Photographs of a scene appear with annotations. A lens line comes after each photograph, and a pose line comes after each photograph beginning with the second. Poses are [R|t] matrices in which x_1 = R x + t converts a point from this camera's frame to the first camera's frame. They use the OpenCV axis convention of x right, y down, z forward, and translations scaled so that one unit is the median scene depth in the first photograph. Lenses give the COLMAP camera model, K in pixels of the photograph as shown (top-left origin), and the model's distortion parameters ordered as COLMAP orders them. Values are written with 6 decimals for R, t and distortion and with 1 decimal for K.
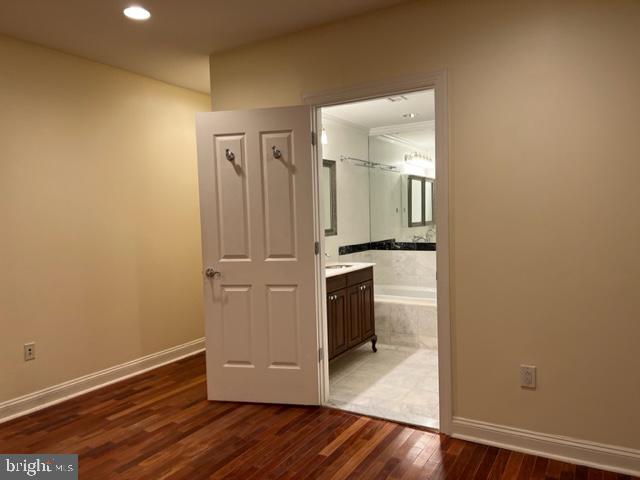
lens RADIAL K [[488.2, 0, 320.9], [0, 488.2, 241.3], [0, 0, 1]] dist [-0.006655, -0.007164]
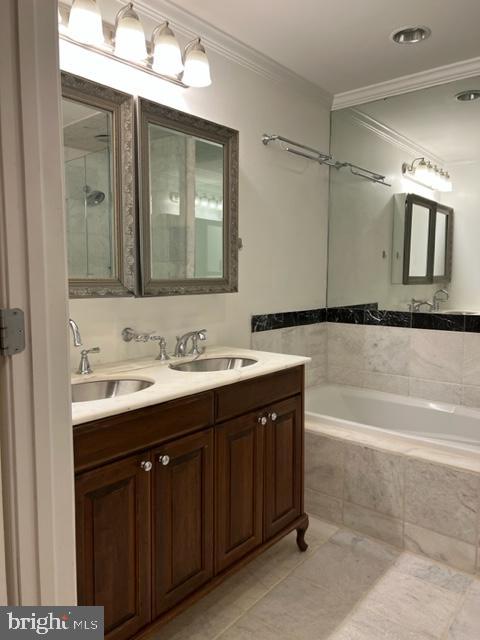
lens RADIAL K [[488.2, 0, 238.4], [0, 488.2, 318.3], [0, 0, 1]] dist [-0.006655, -0.007164]
pose [[0.985923, 0.045226, -0.160967, 0.096344], [-0.038874, 0.998344, 0.042396, -0.006341], [0.162617, -0.035541, 0.986049, 0.459043]]
